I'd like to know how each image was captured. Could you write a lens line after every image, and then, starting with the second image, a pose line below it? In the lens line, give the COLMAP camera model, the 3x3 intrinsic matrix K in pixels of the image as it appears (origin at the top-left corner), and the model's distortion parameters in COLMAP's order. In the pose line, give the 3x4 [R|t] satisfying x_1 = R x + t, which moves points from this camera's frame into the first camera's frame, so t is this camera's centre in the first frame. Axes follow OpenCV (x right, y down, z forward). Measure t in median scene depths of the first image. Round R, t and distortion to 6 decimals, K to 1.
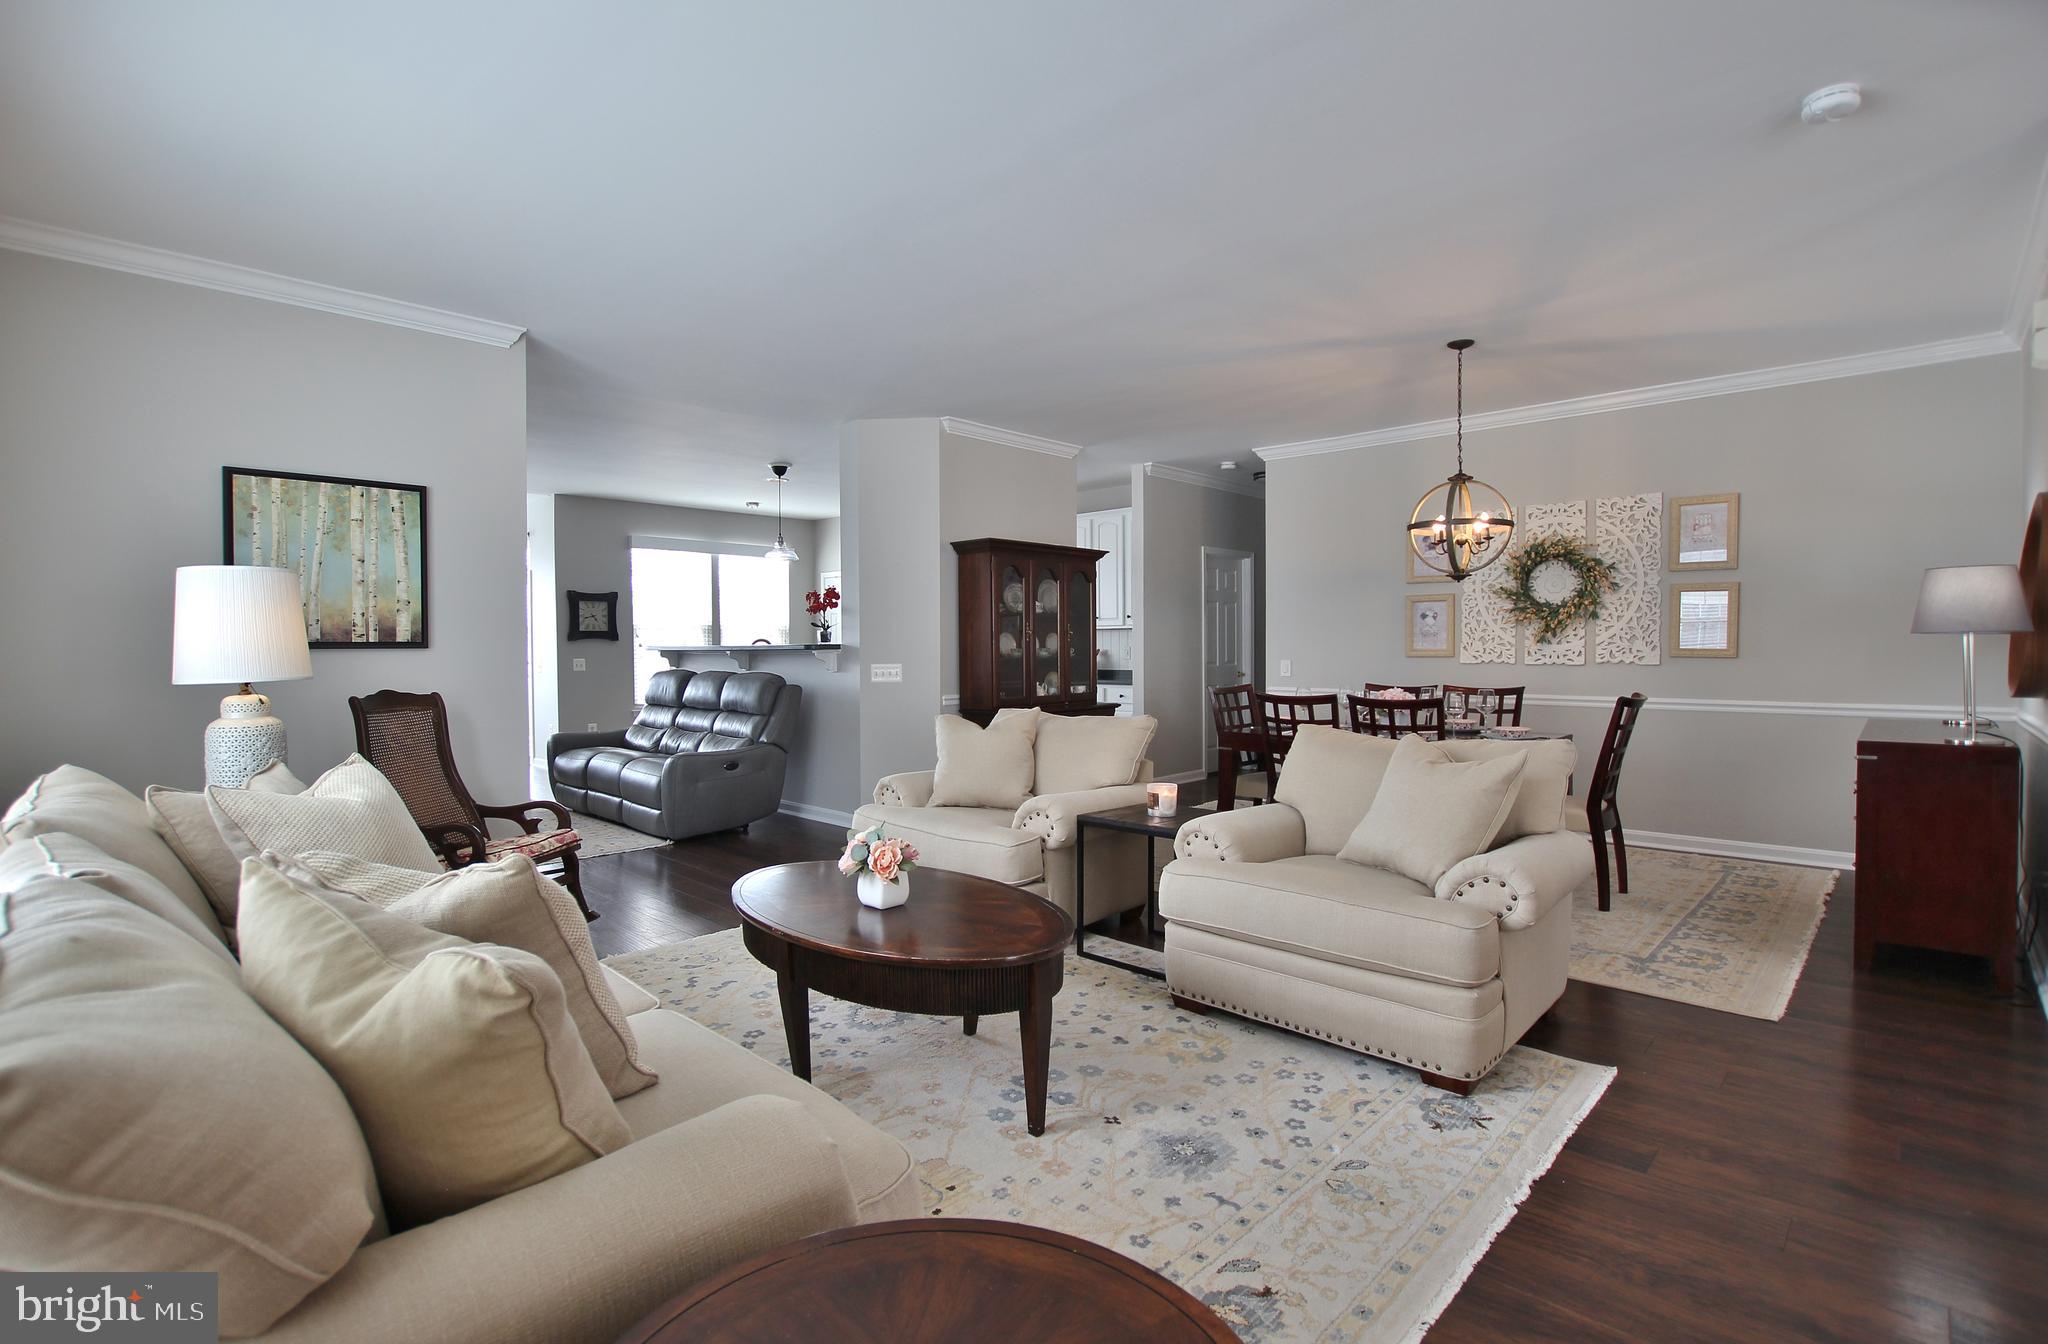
lens RADIAL K [[965.9, 0, 1027.2], [0, 965.9, 661.3], [0, 0, 1]] dist [-0.025646, 0.000029]
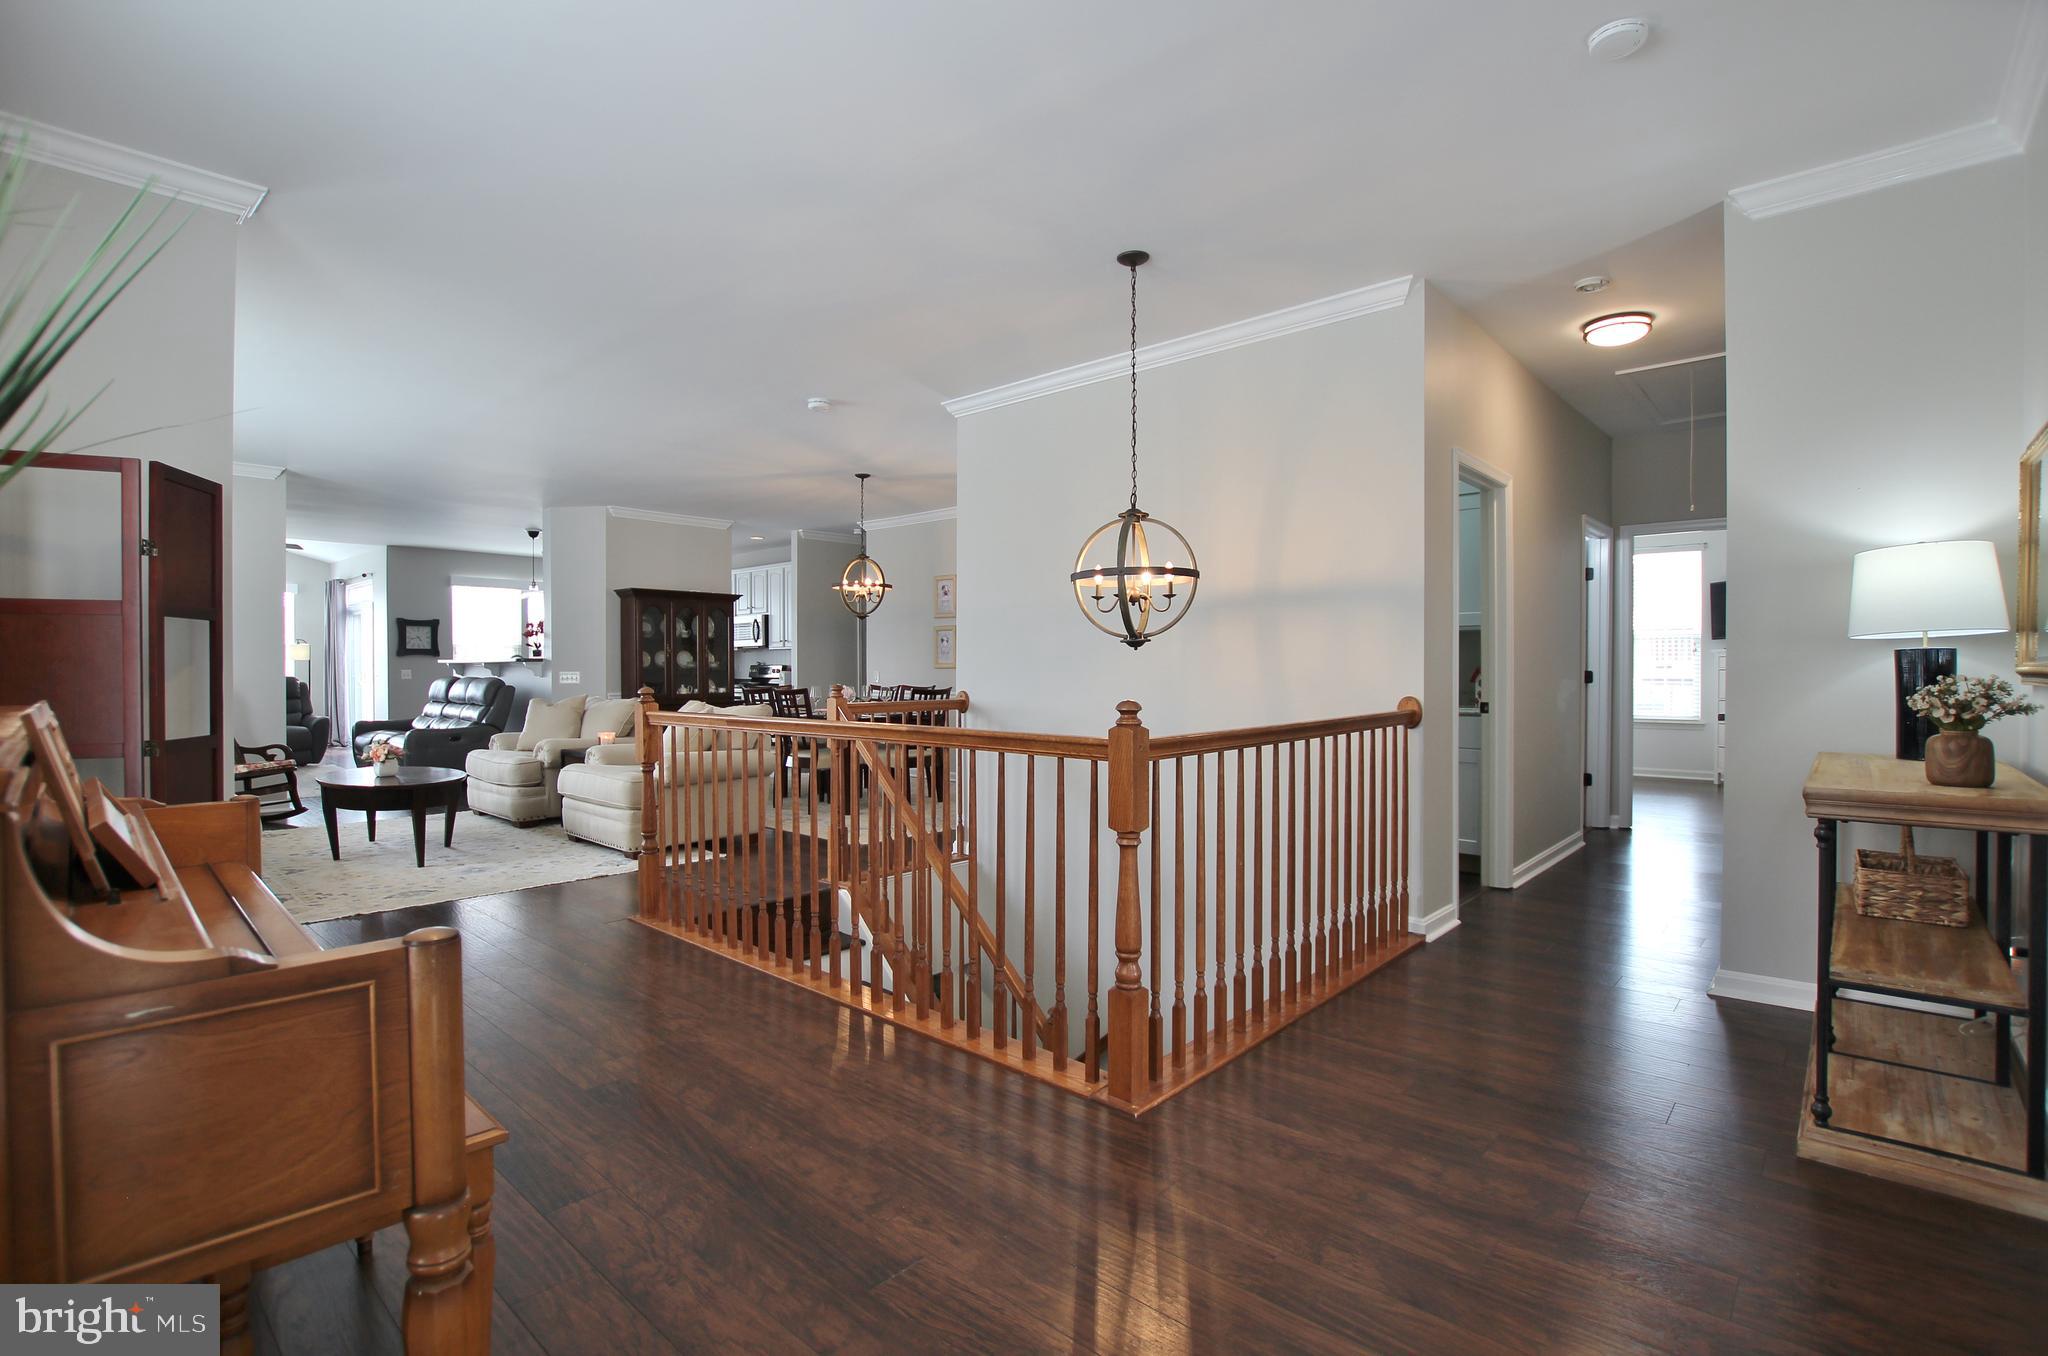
lens RADIAL K [[972.0, 0, 1011.9], [0, 972.0, 675.5], [0, 0, 1]] dist [-0.009523, 0.000248]
pose [[0.999950, 0.003943, 0.009184, 0.495677], [-0.003879, 0.999968, -0.006990, 0.015886], [-0.009211, 0.006954, 0.999933, -0.473694]]
